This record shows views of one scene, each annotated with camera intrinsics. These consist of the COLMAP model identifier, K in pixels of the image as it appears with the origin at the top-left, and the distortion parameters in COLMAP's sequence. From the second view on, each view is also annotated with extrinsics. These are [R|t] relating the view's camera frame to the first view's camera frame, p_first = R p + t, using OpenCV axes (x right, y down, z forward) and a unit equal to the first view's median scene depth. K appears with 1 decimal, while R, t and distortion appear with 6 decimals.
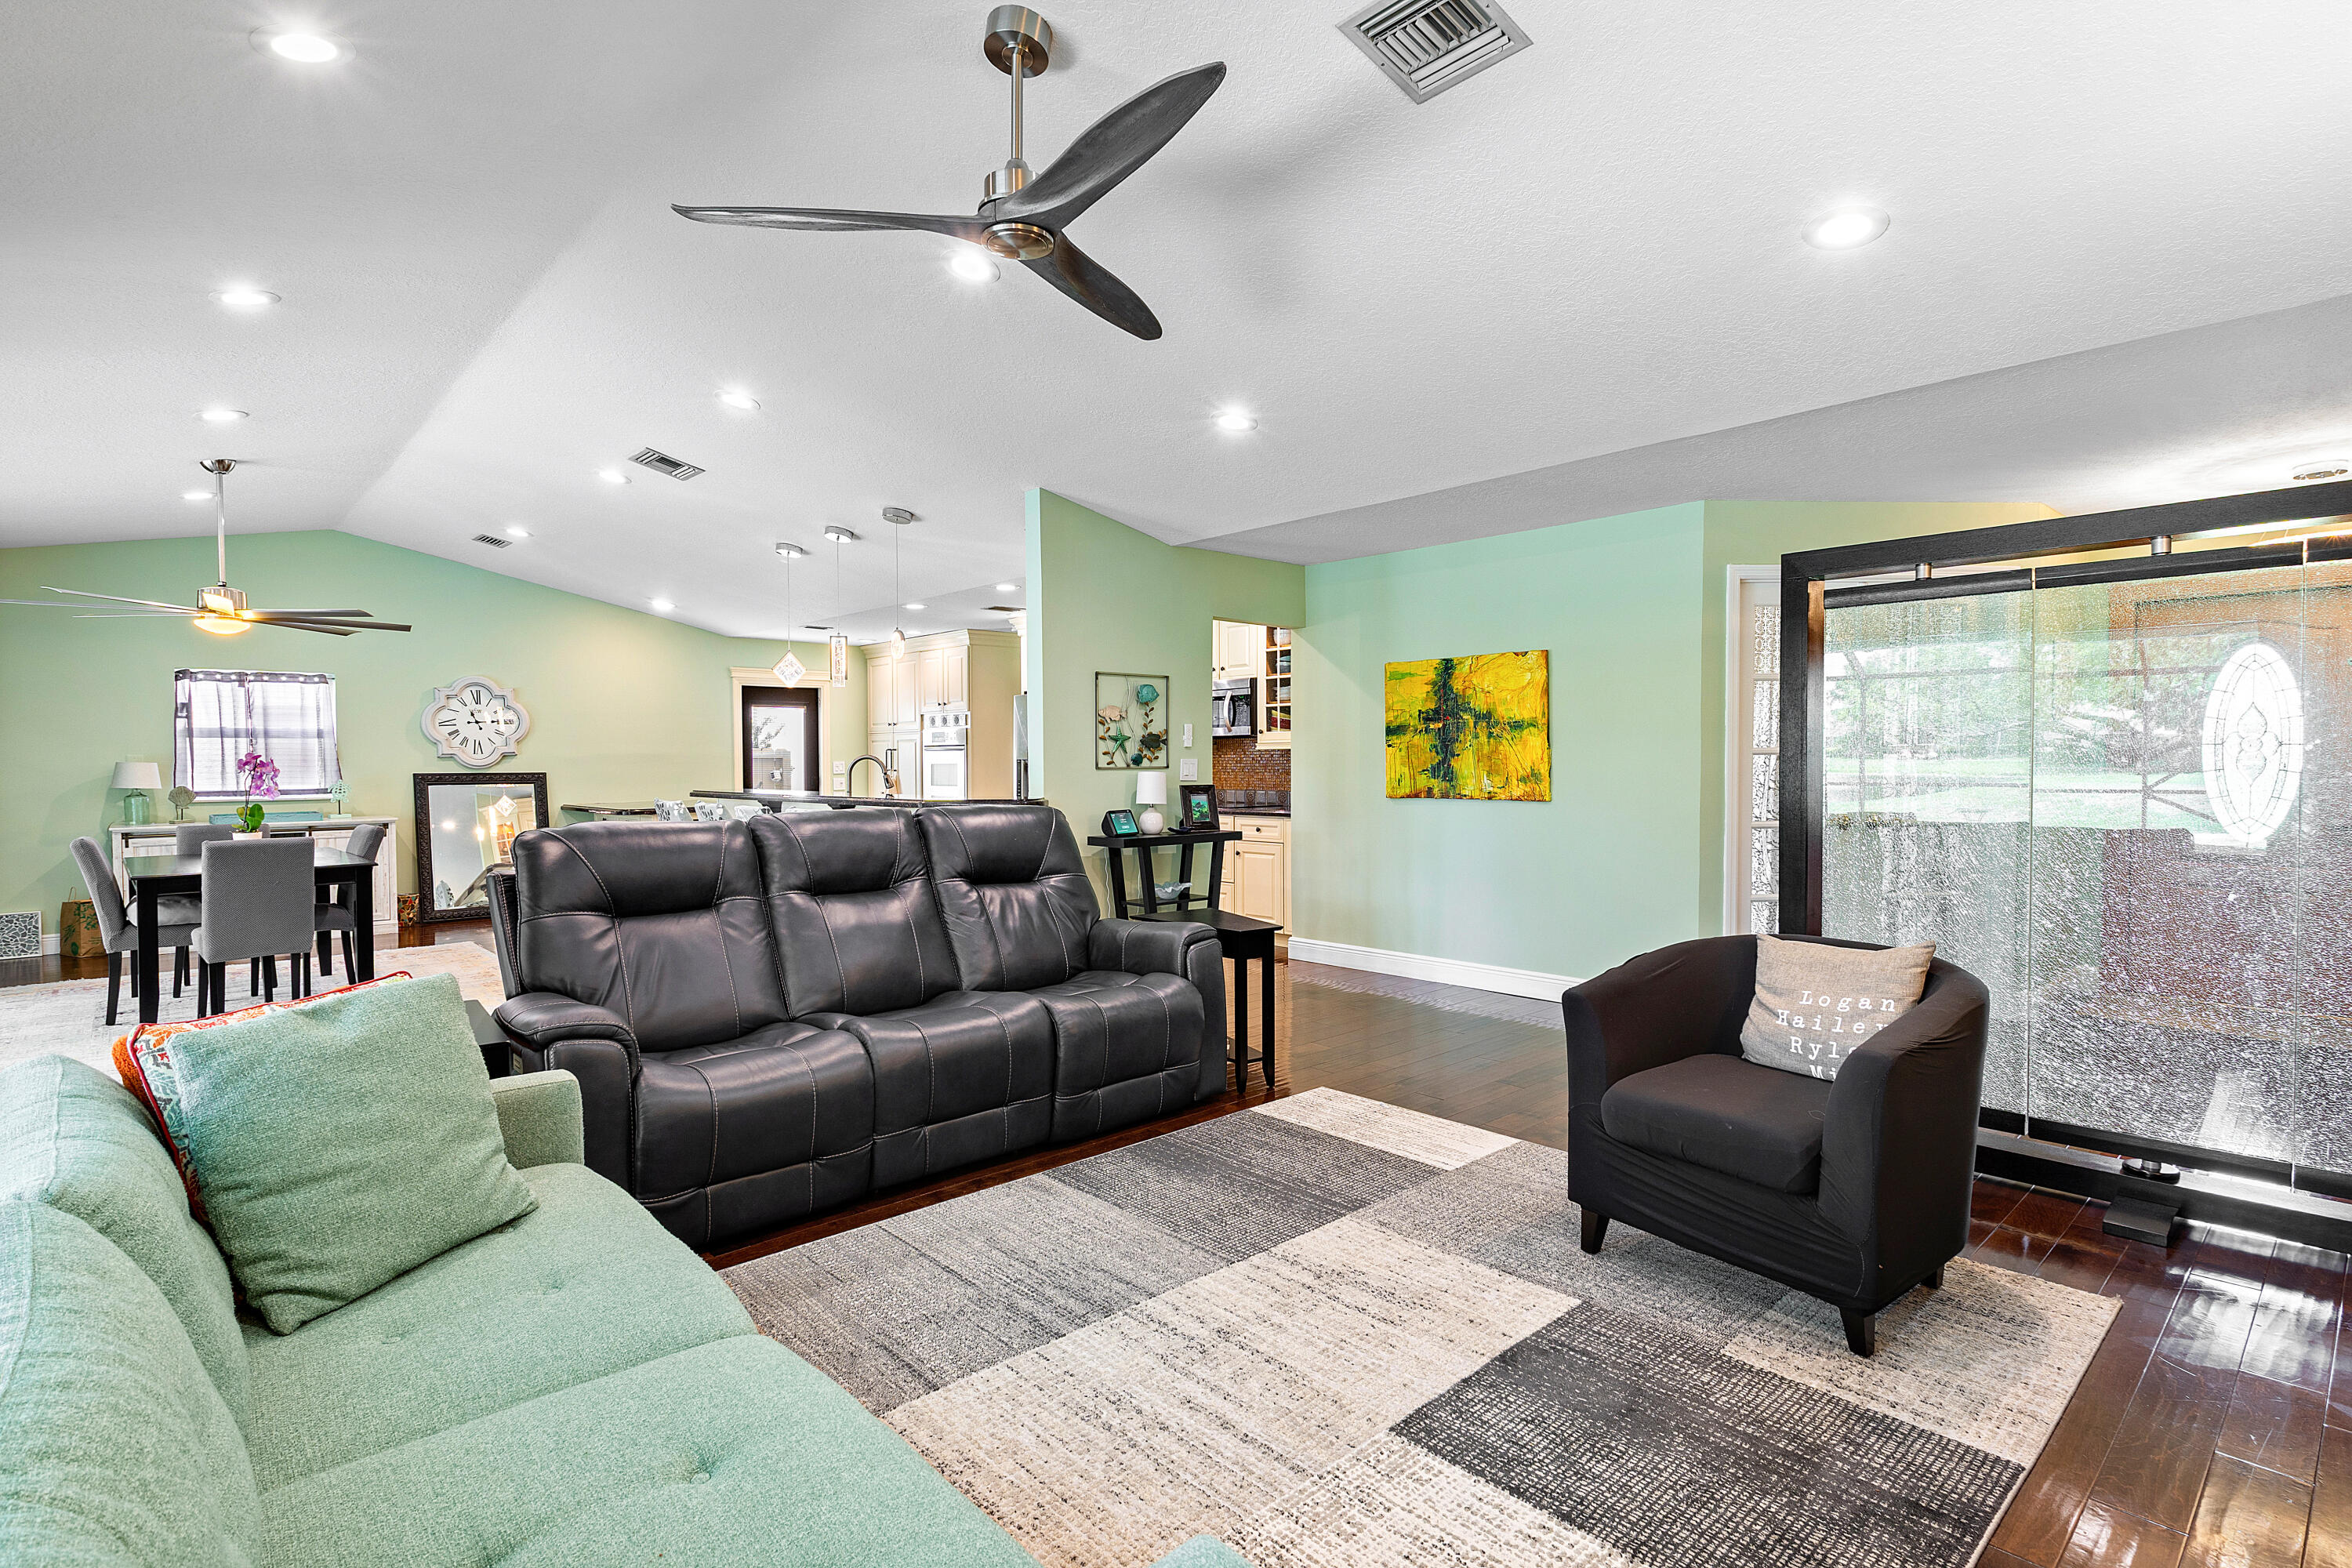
lens RADIAL K [[1136.8, 0, 1197.0], [0, 1136.8, 807.8], [0, 0, 1]] dist [-0.001039, -0.000105]
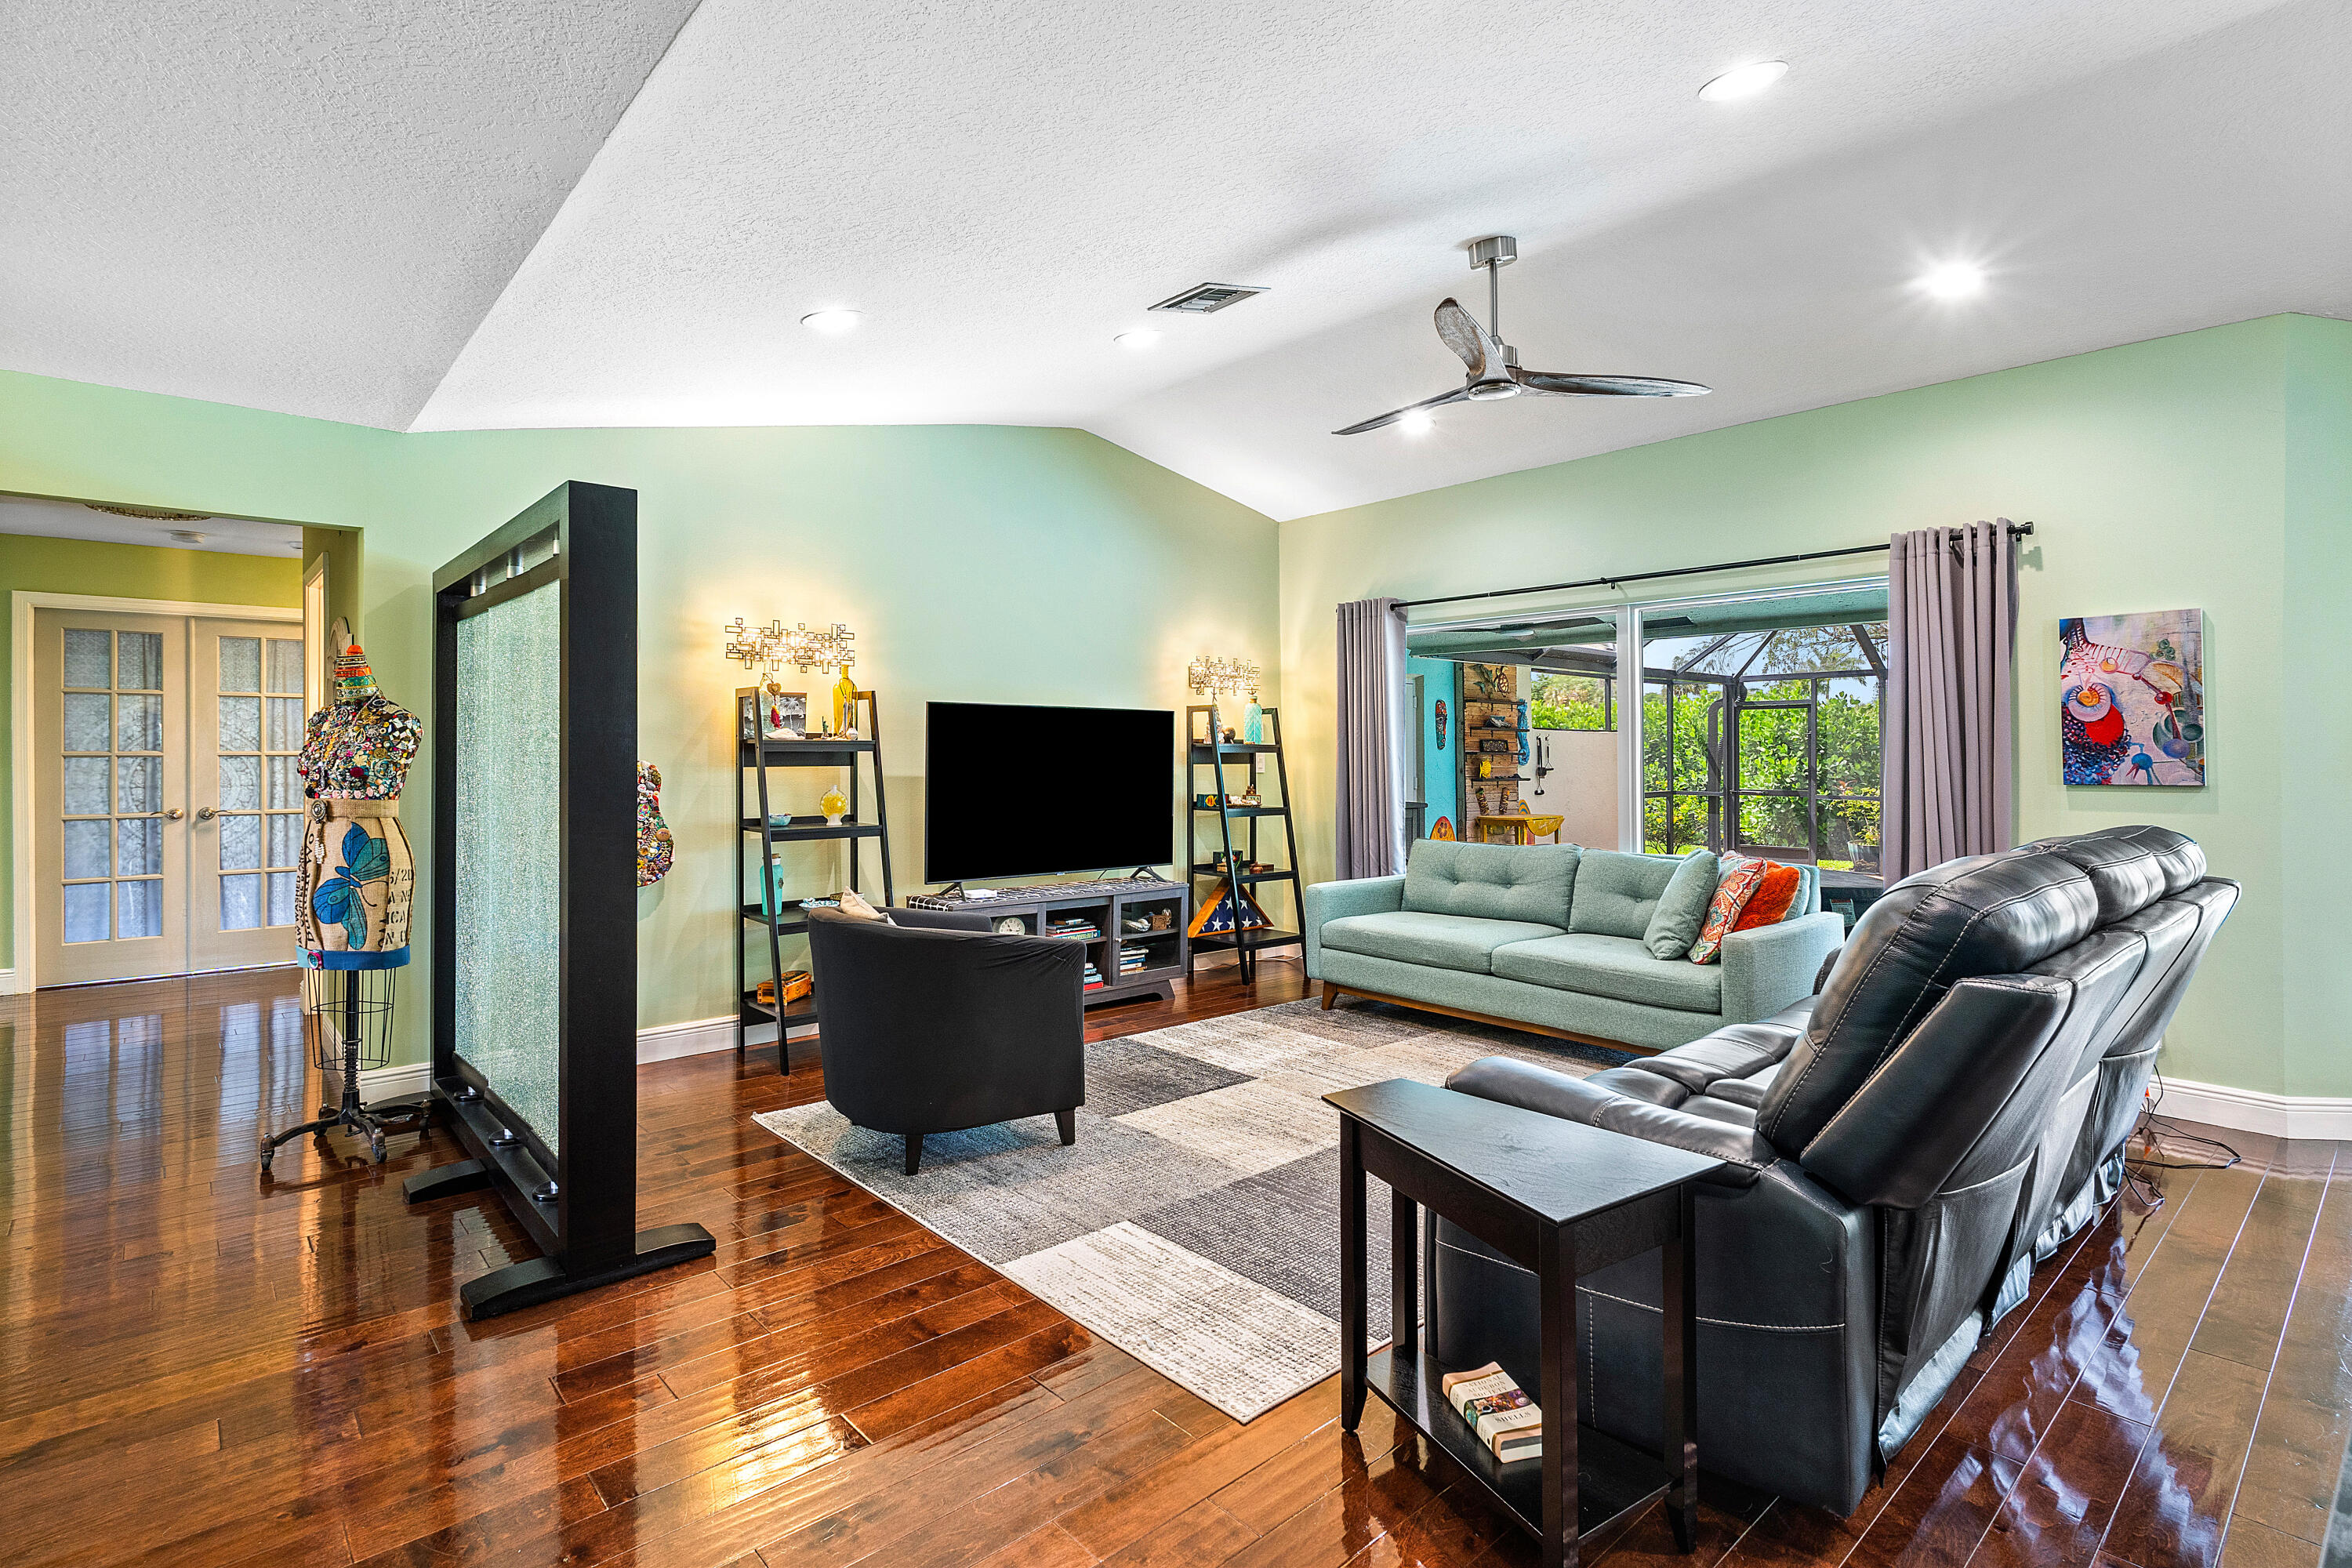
lens RADIAL K [[1128.8, 0, 1192.3], [0, 1128.8, 742.8], [0, 0, 1]] dist [-0.000511, -0.000438]
pose [[-0.999929, 0.008509, 0.008398, 0.066649], [0.008791, 0.999380, 0.034096, -0.036323], [-0.008103, 0.034167, -0.999383, 0.778687]]
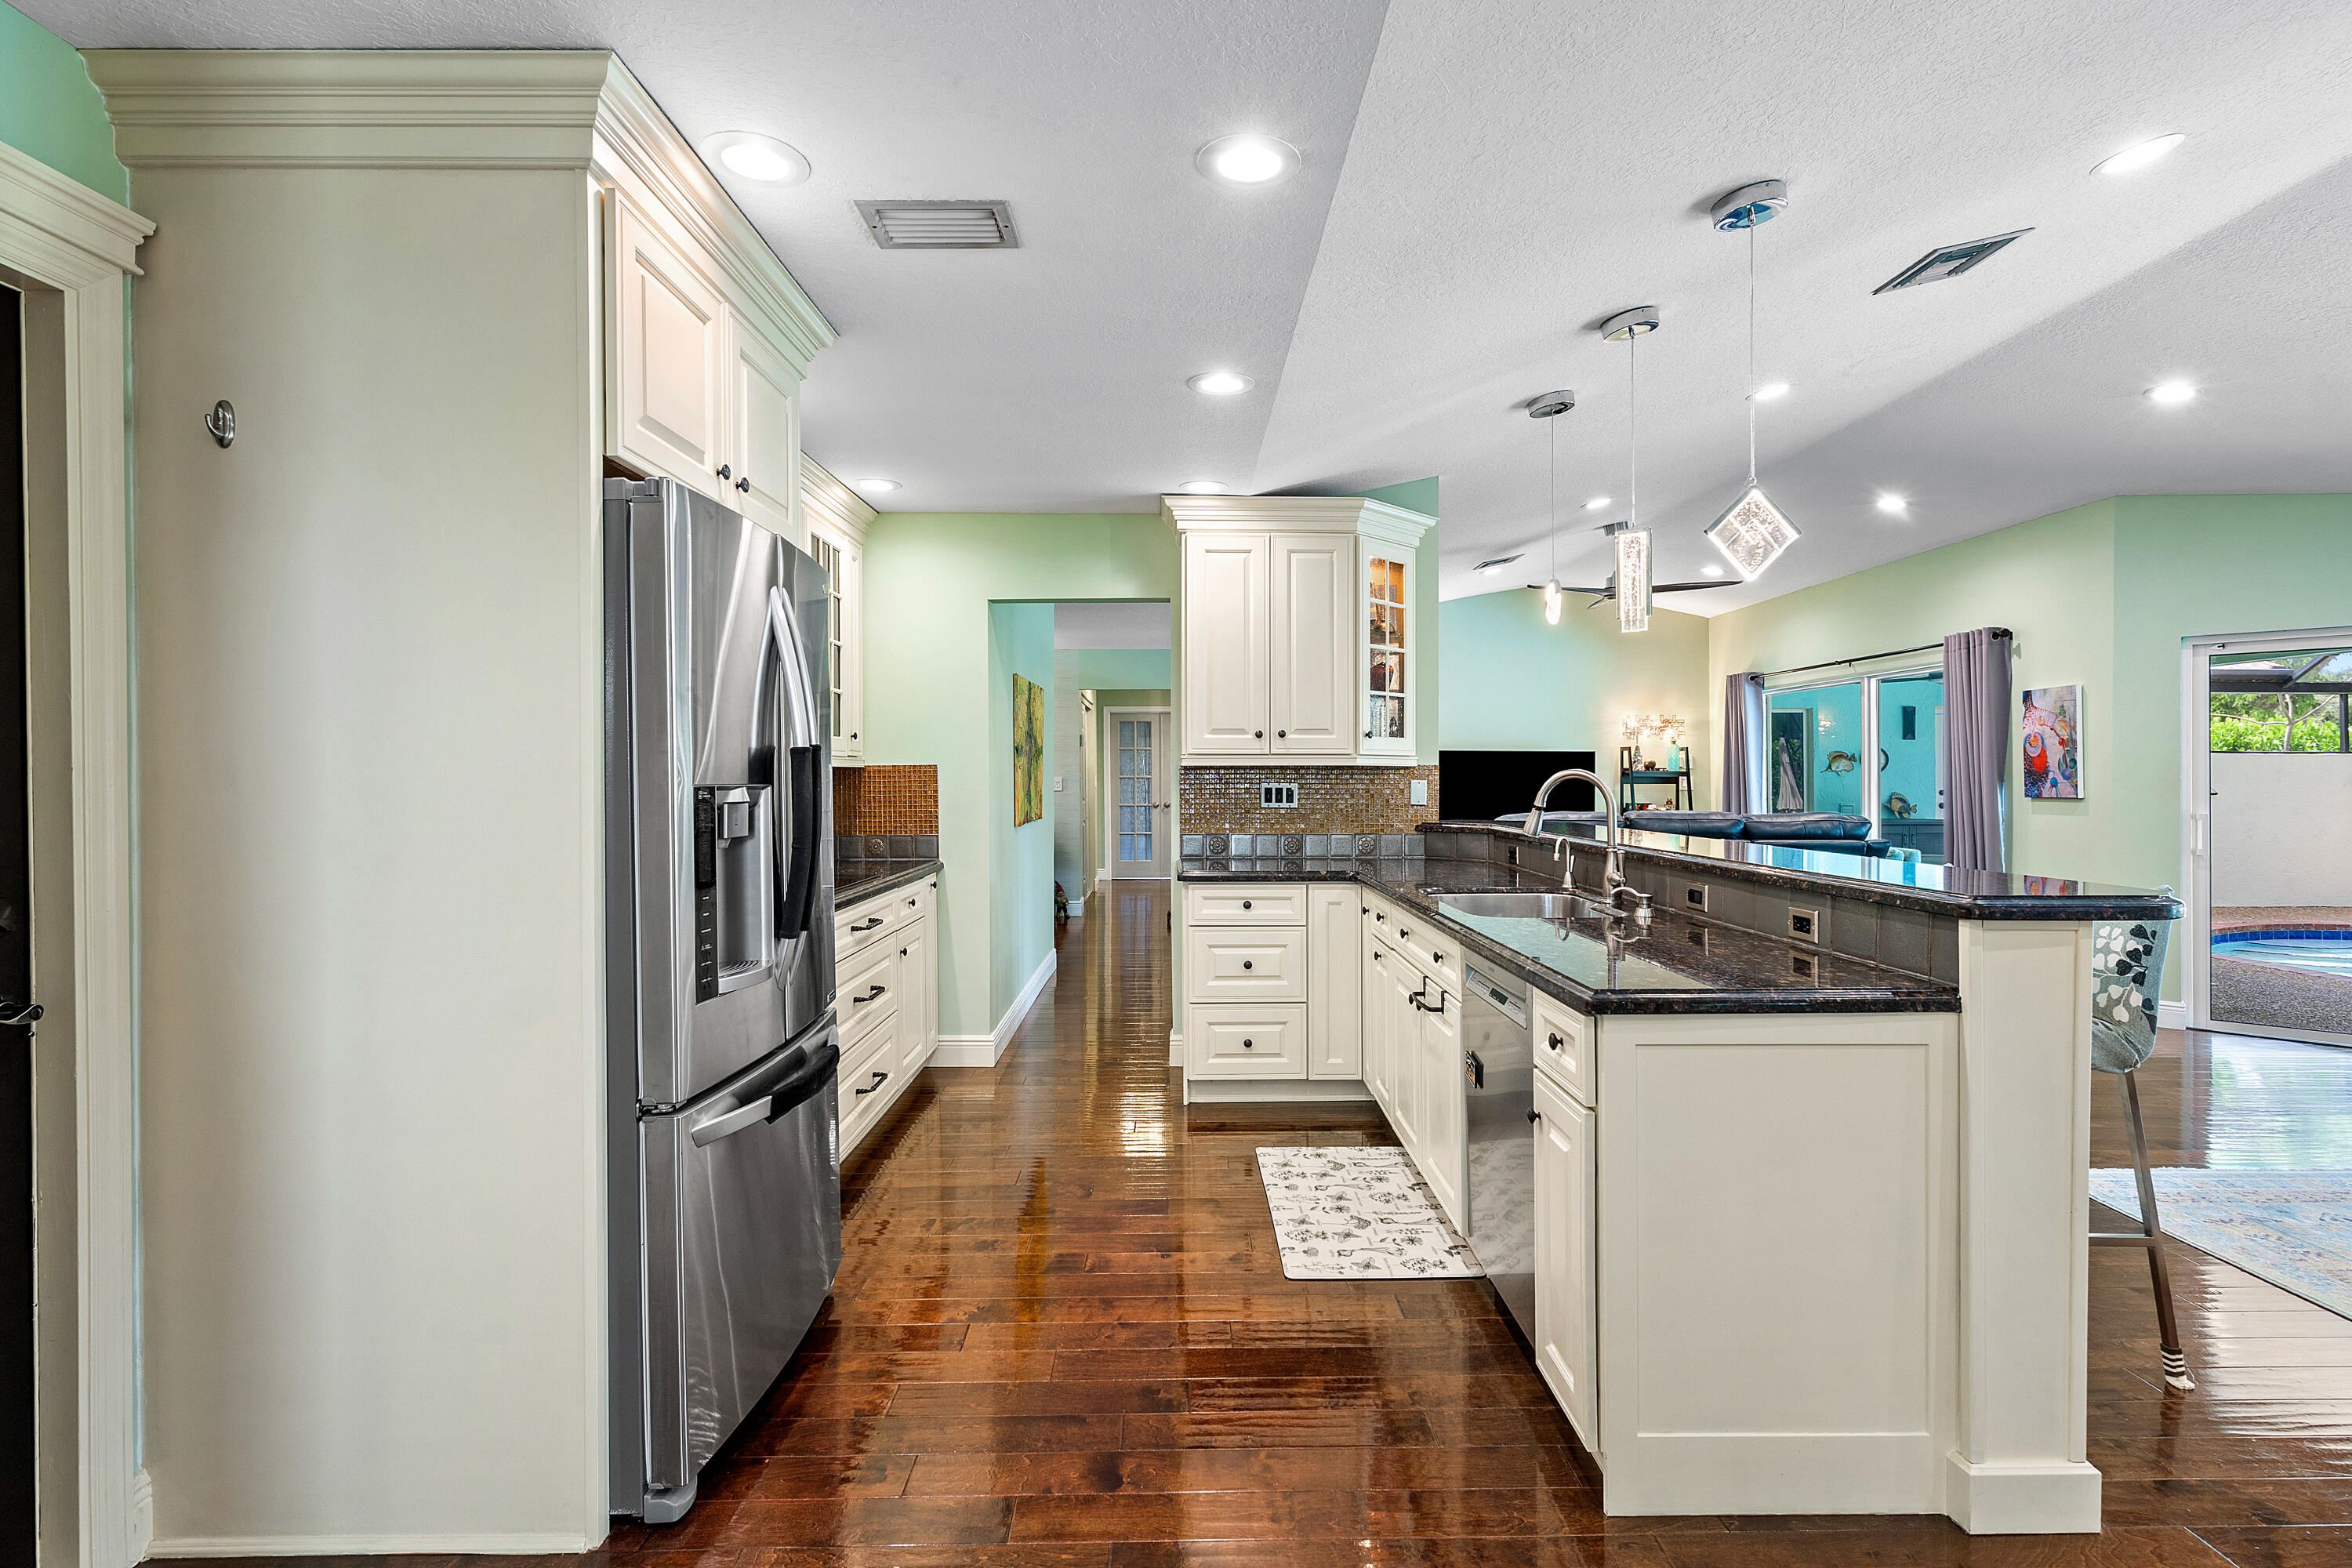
lens RADIAL K [[1160.6, 0, 1176.0], [0, 1160.6, 784.0], [0, 0, 1]] dist [-0.000353, 0.000438]
pose [[-0.732308, 0.004082, 0.680961, -0.429856], [0.035484, 0.998852, 0.032172, -0.052948], [-0.680048, 0.047723, -0.731613, 1.257502]]
